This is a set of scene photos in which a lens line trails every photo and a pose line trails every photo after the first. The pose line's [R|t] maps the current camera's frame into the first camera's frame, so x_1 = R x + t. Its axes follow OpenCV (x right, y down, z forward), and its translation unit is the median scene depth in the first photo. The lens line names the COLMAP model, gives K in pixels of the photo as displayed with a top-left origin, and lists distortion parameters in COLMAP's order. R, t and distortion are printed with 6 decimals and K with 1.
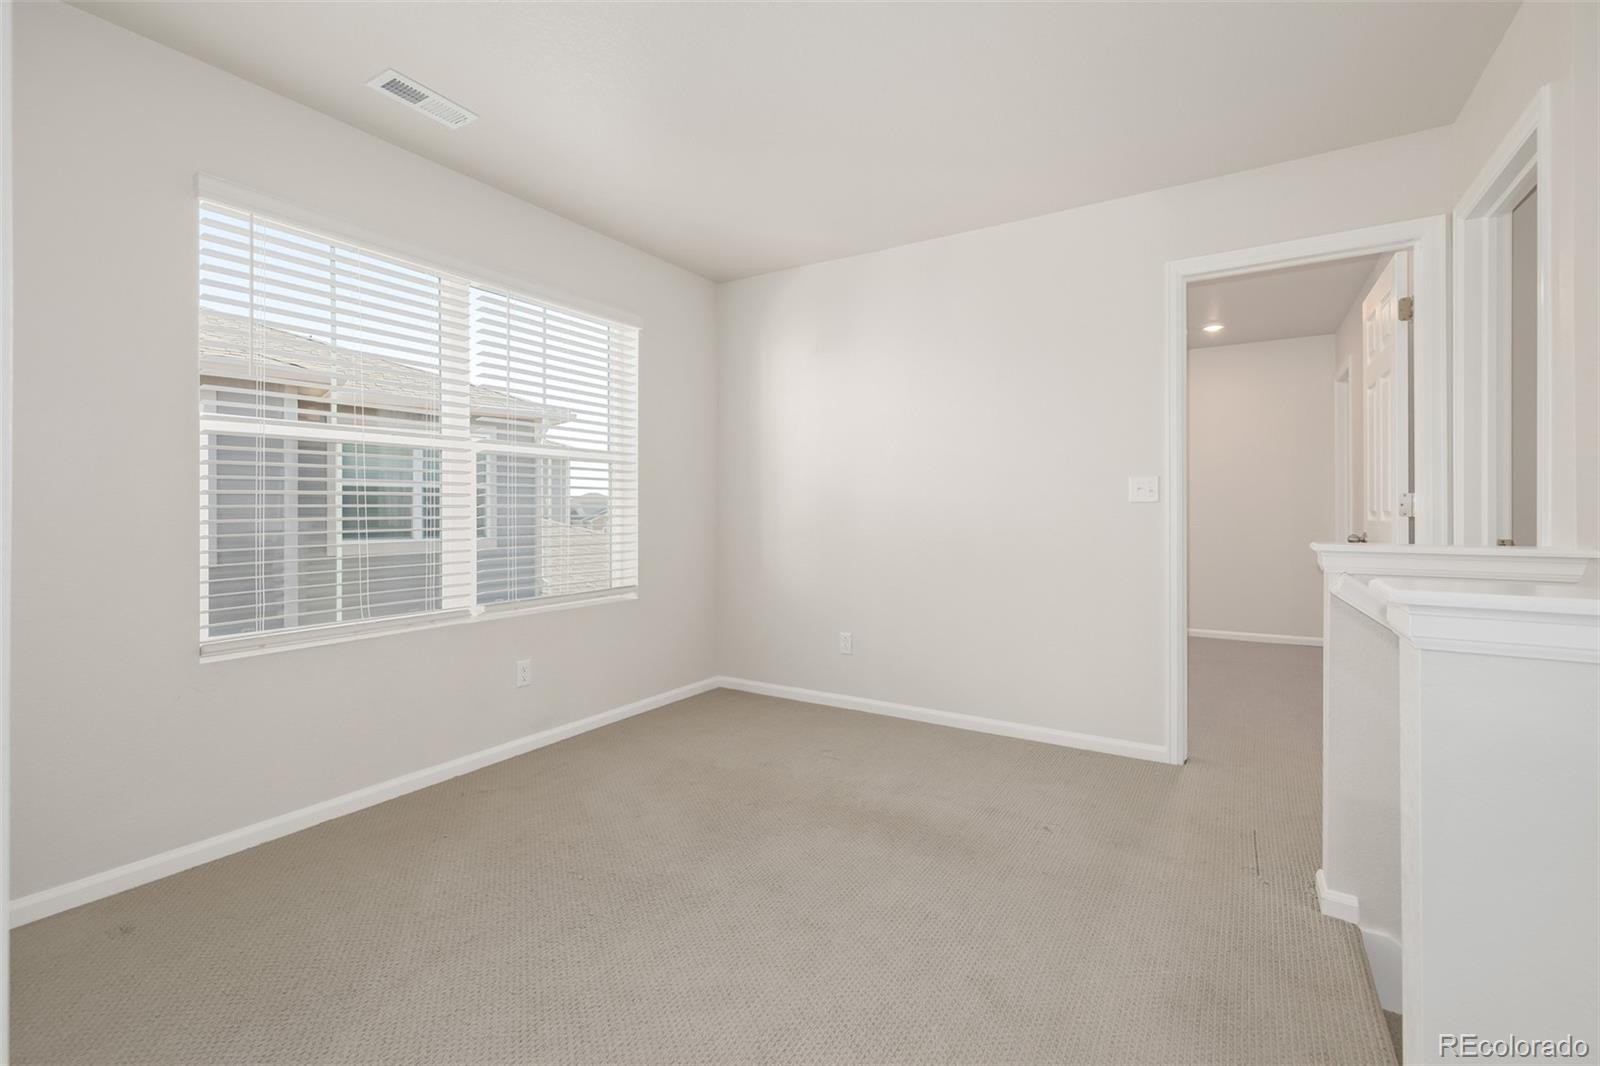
lens RADIAL K [[709.1, 0, 792.0], [0, 709.1, 508.0], [0, 0, 1]] dist [0.034263, -0.000015]
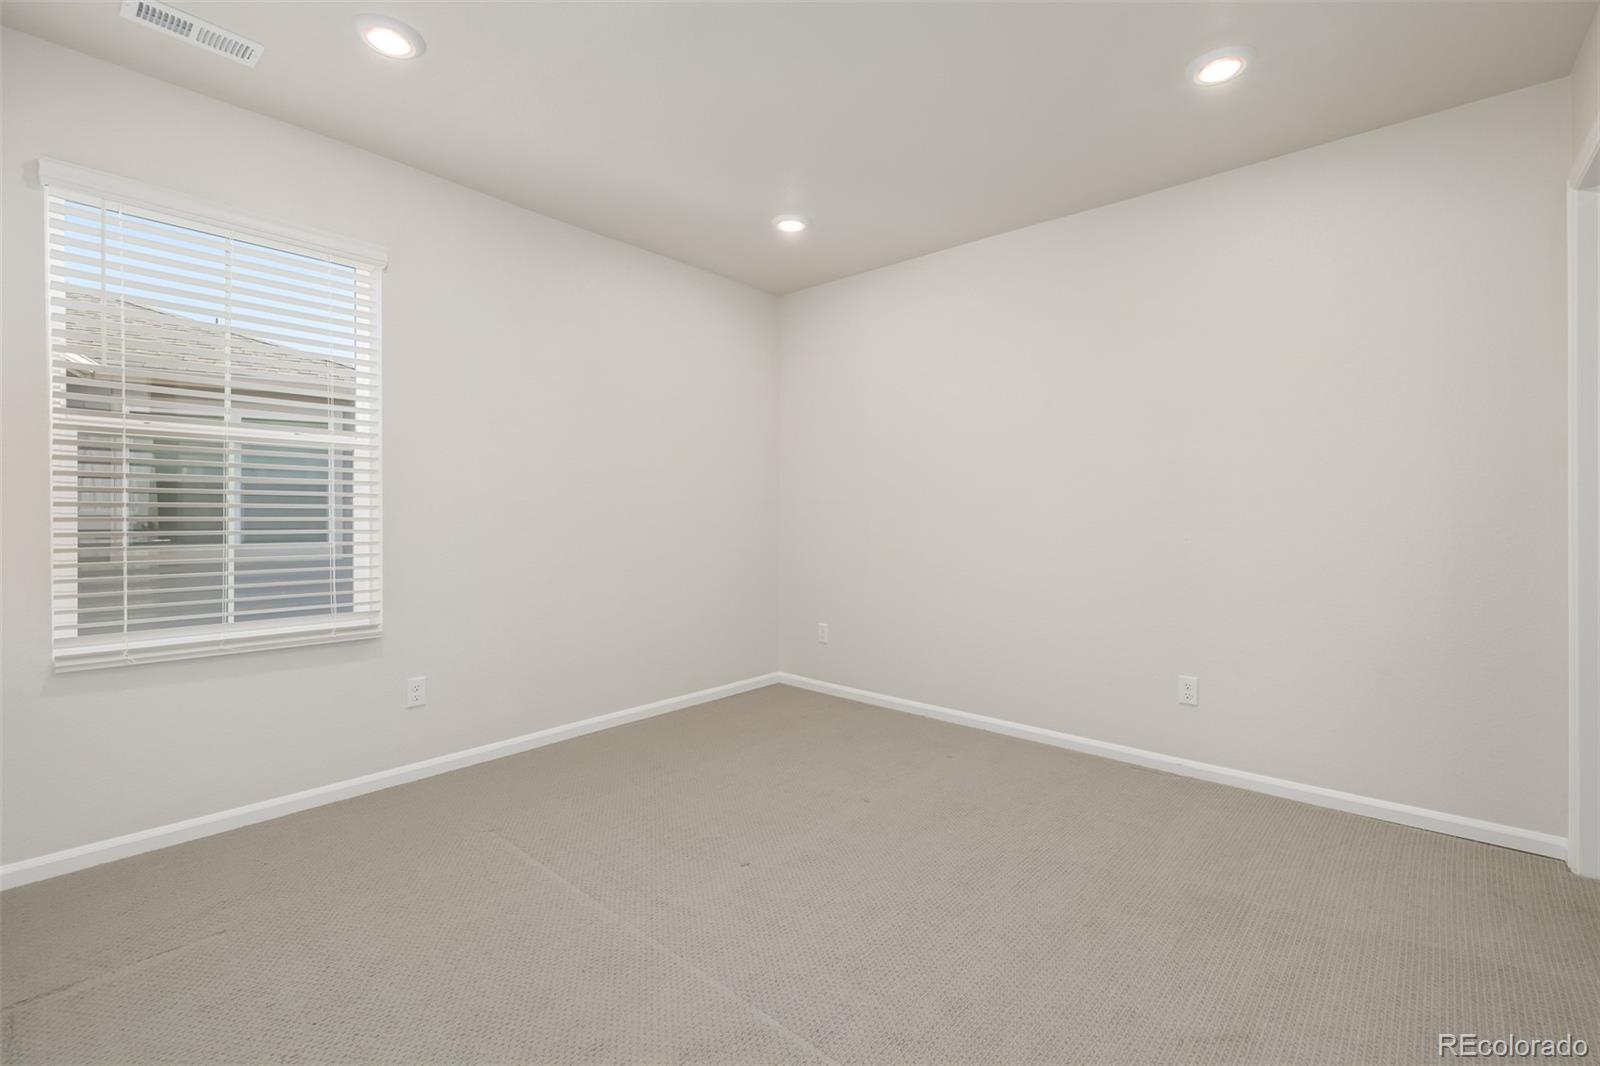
lens RADIAL K [[576.5, 0, 798.4], [0, 576.5, 494.9], [0, 0, 1]] dist [-0.010097, 0.000059]
pose [[0.979432, 0.001747, -0.201767, 0.297084], [-0.008131, 0.999492, -0.030813, 0.000919], [0.201611, 0.031820, 0.978949, 0.457128]]
